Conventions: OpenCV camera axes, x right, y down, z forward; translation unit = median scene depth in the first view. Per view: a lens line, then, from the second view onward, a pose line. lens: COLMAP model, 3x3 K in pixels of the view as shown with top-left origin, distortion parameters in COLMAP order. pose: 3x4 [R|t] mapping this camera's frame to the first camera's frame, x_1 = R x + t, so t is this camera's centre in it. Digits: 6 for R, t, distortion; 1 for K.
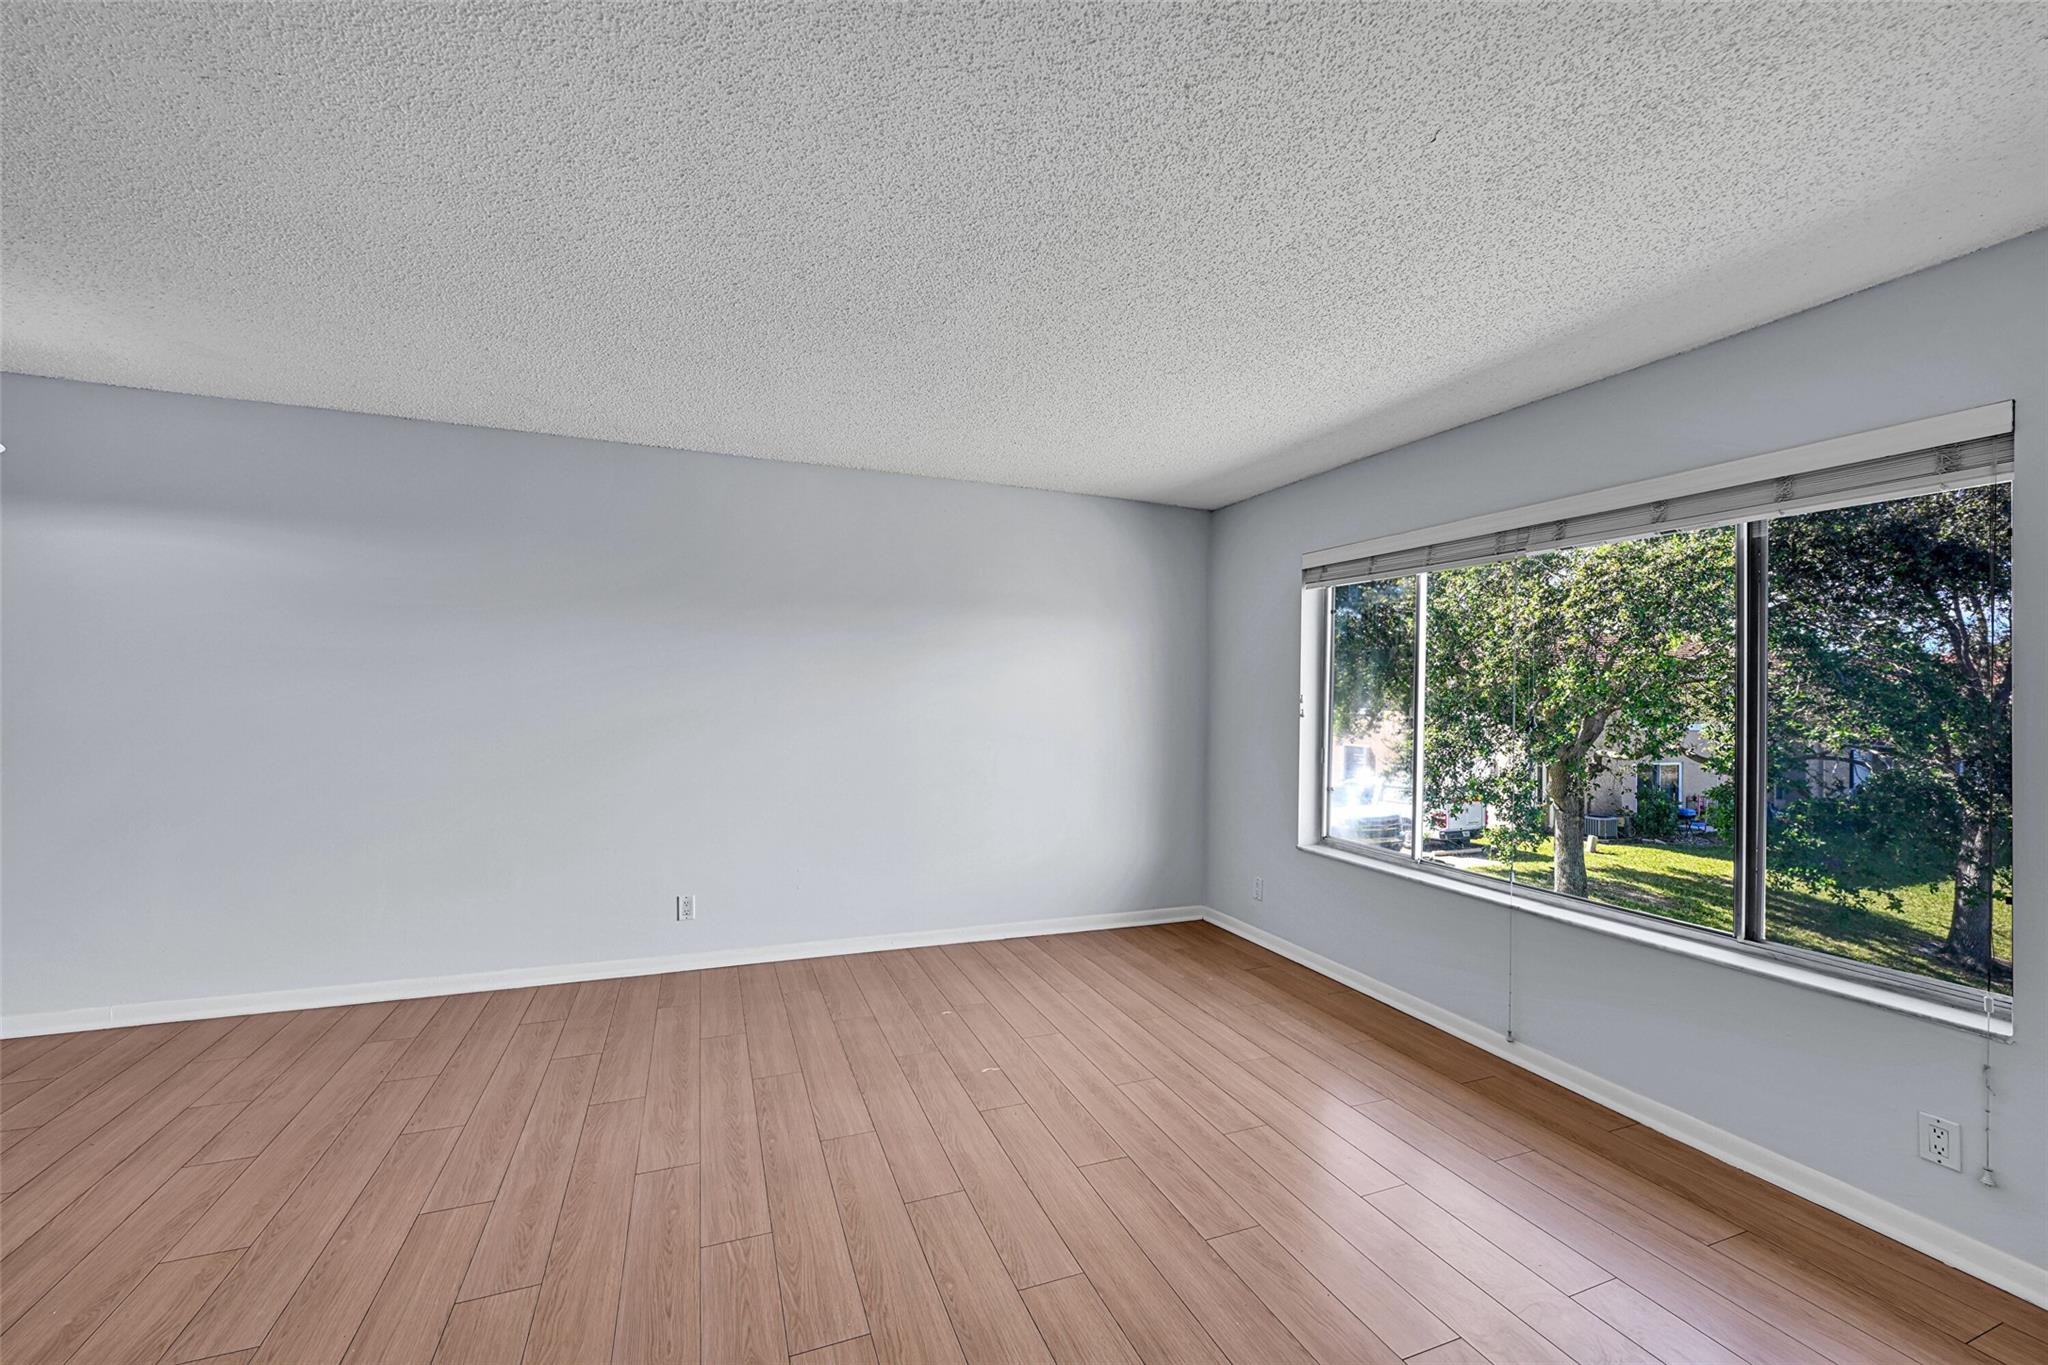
lens RADIAL K [[808.5, 0, 1017.7], [0, 808.5, 679.6], [0, 0, 1]] dist [-0.002725, 0.000334]
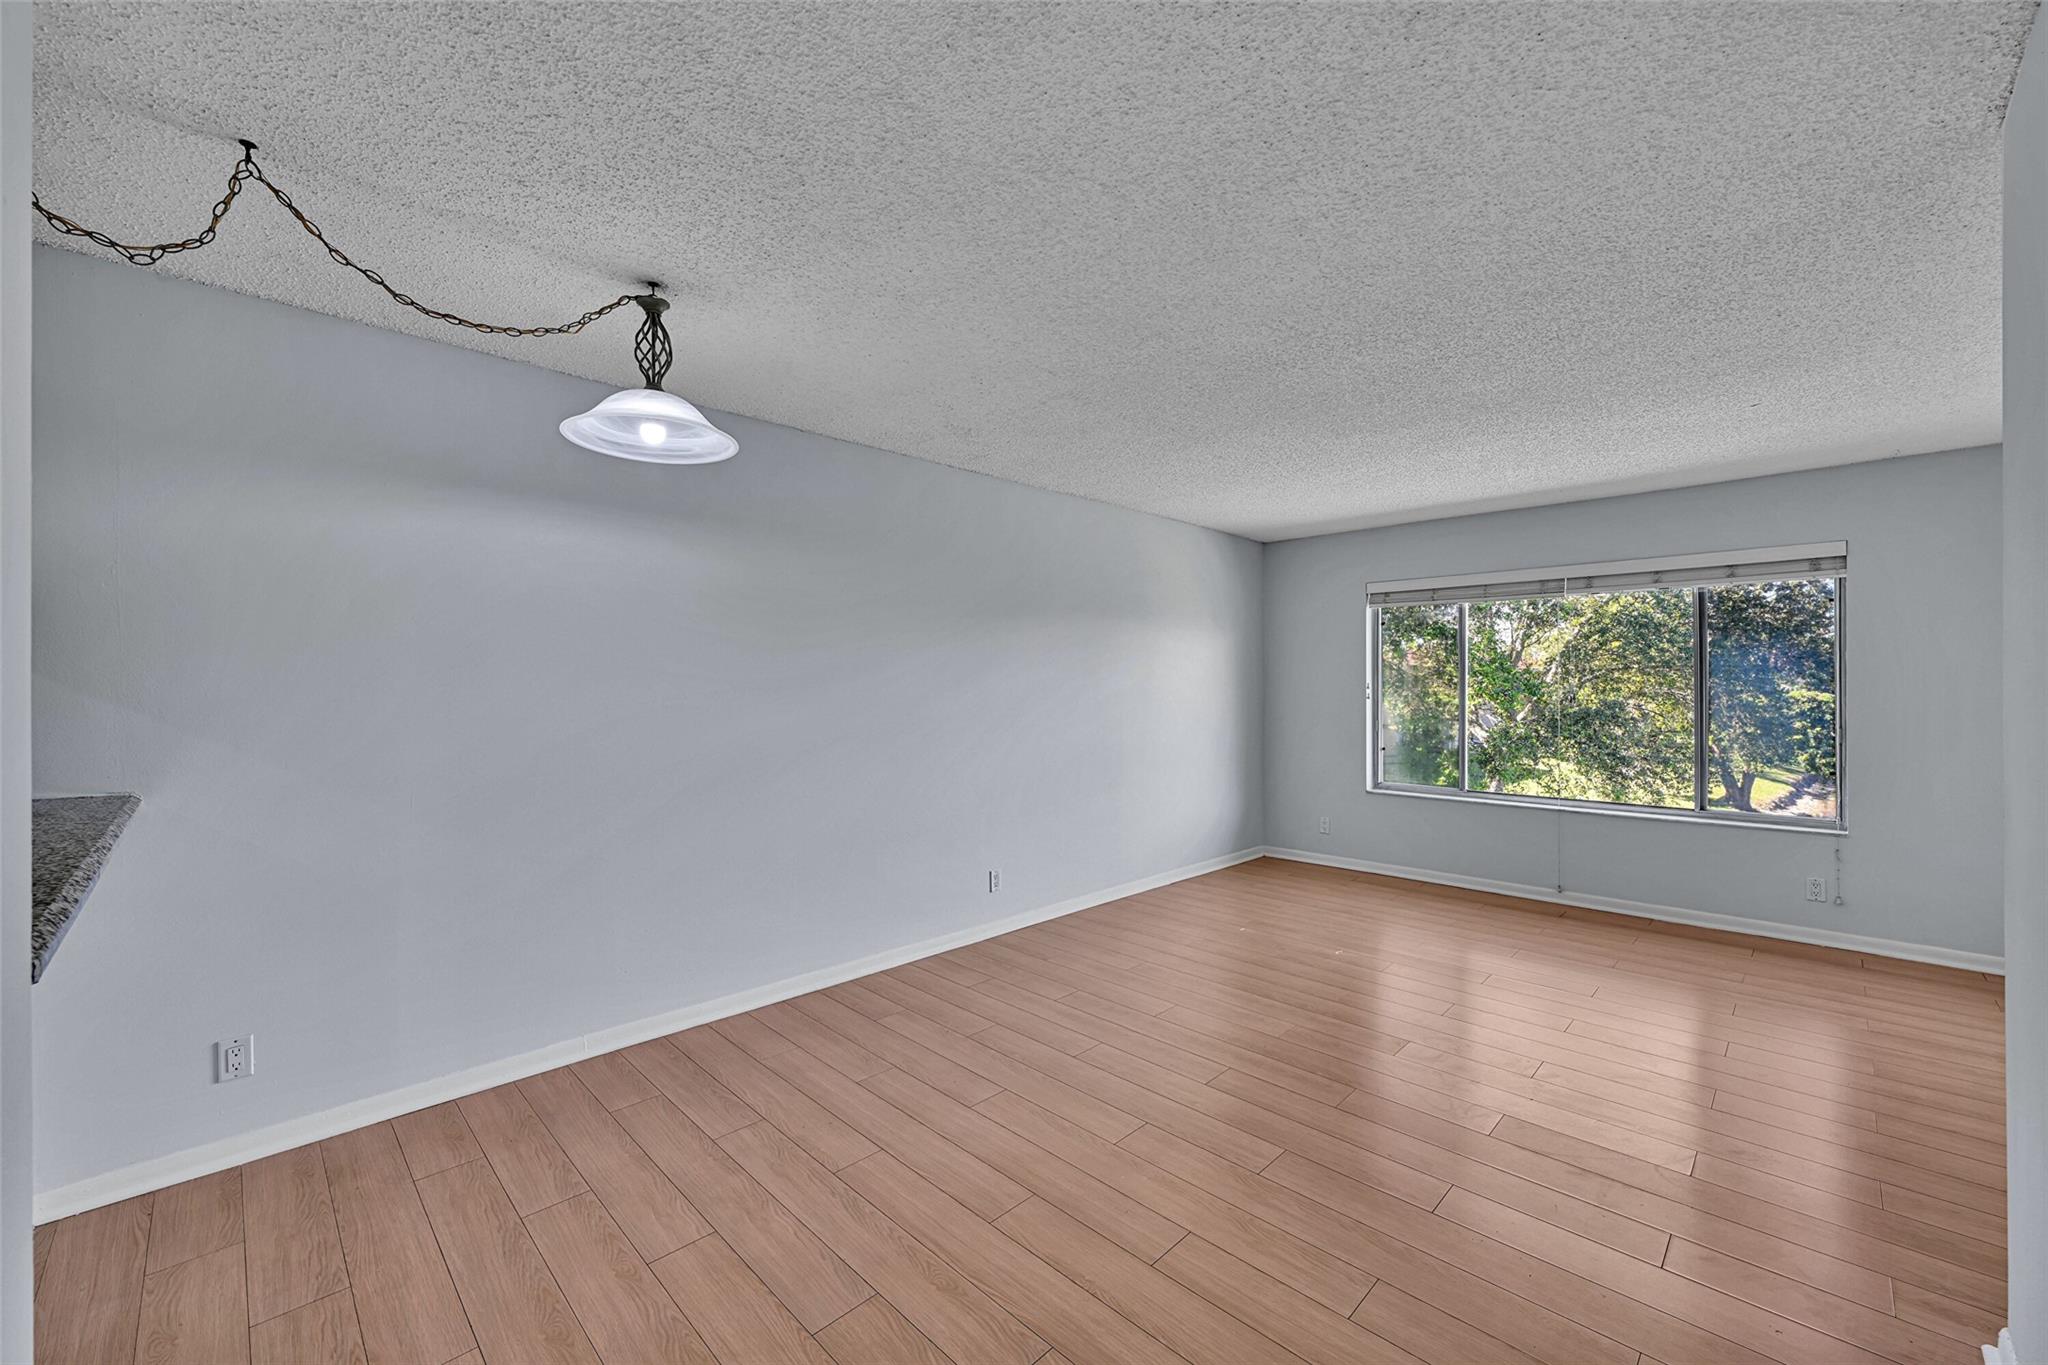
lens RADIAL K [[808.5, 0, 1017.7], [0, 808.5, 679.6], [0, 0, 1]] dist [-0.002725, 0.000334]
pose [[0.916709, -0.014609, 0.399289, -1.058512], [0.010345, 0.999864, 0.012831, -0.016123], [-0.399422, -0.007631, 0.916735, -0.062387]]
